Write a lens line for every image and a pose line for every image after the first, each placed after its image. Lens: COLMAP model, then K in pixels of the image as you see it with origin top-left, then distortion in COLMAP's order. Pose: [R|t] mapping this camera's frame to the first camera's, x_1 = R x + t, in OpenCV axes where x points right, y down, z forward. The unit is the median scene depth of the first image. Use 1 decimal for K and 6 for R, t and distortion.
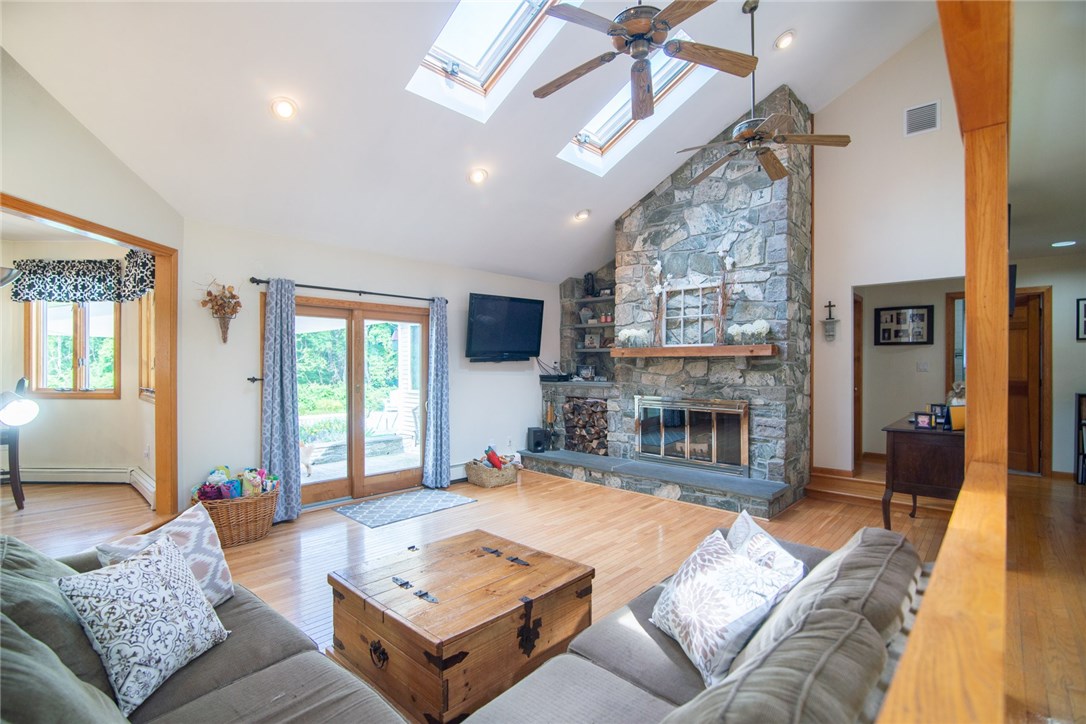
lens RADIAL K [[495.5, 0, 510.1], [0, 495.5, 369.7], [0, 0, 1]] dist [-0.027287, 0.000114]
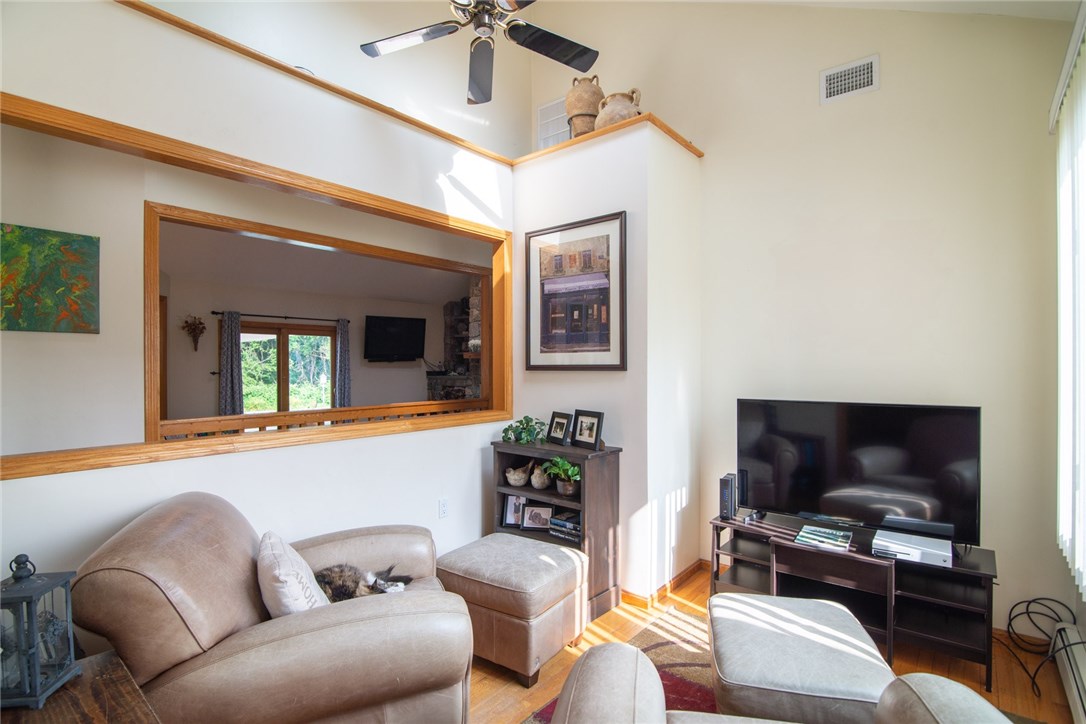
lens RADIAL K [[527.2, 0, 539.9], [0, 527.2, 369.2], [0, 0, 1]] dist [-0.014383, 0.000053]
pose [[0.996602, -0.002826, 0.082322, 0.358196], [0.002743, 0.999996, 0.001116, 0.006644], [-0.082325, -0.000887, 0.996605, -0.712976]]
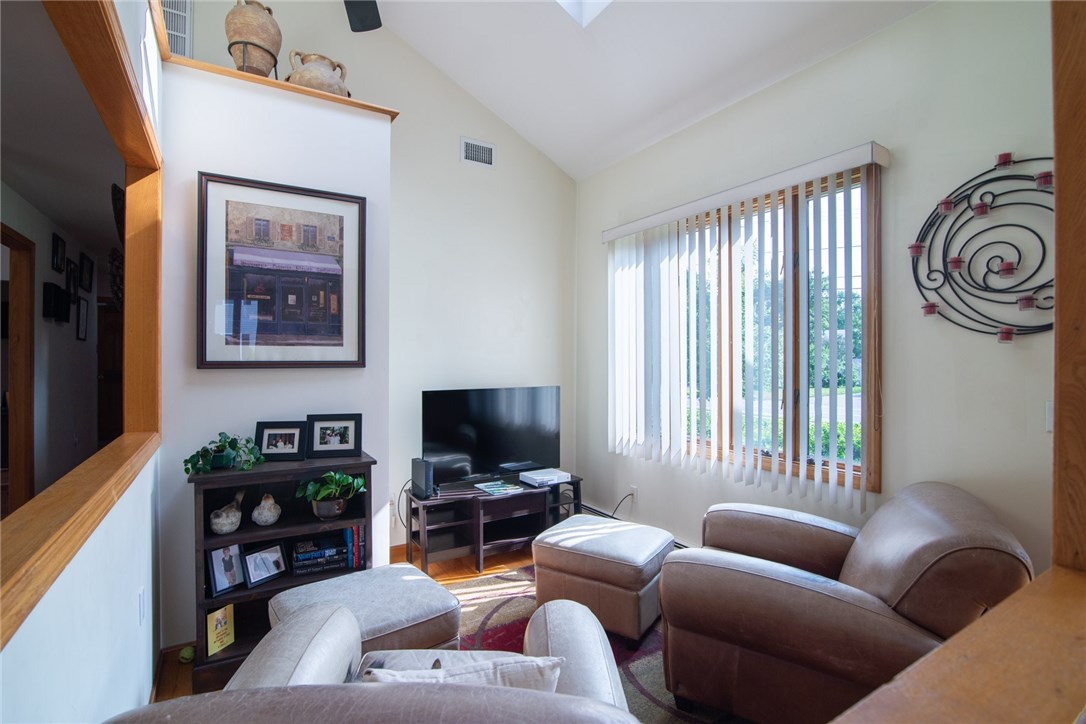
lens RADIAL K [[512.6, 0, 537.5], [0, 512.6, 359.2], [0, 0, 1]] dist [-0.017665, -0.000209]
pose [[0.228237, 0.002049, 0.973603, -0.009648], [0.005073, 0.999982, -0.003294, 0.003096], [-0.973592, 0.005691, 0.228223, -0.407748]]
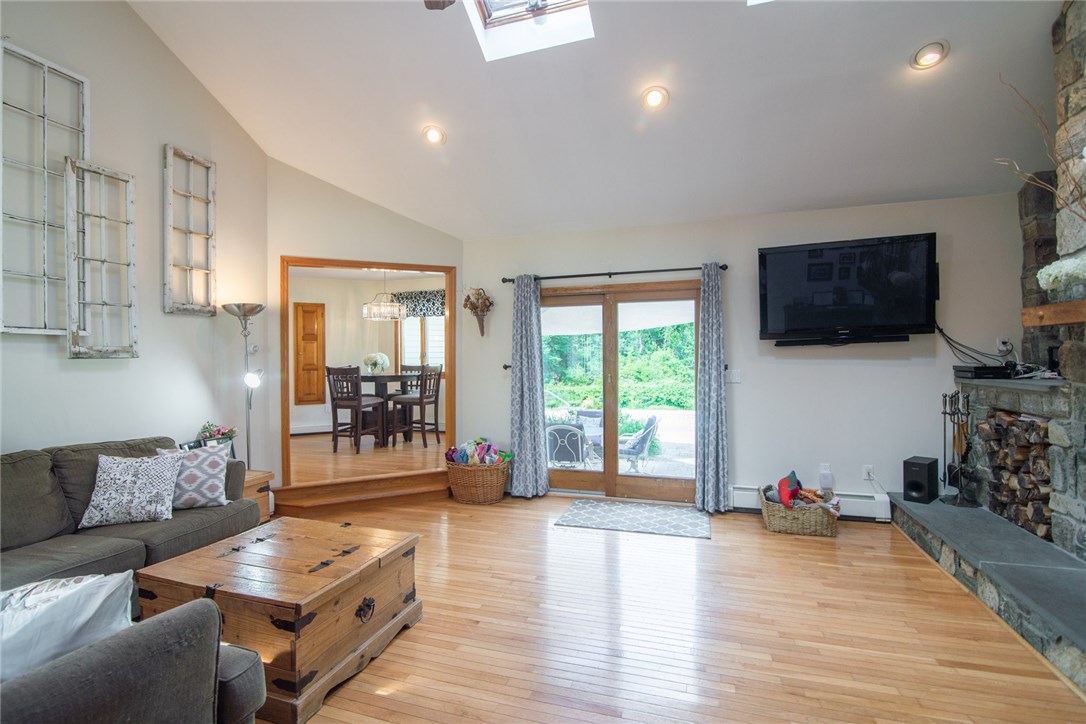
lens RADIAL K [[512.6, 0, 537.5], [0, 512.6, 359.2], [0, 0, 1]] dist [-0.017665, -0.000209]
pose [[0.446213, -0.005073, -0.894912, 0.500729], [0.001402, 0.999987, -0.004969, 0.007521], [0.894926, 0.000963, 0.446214, 0.455941]]
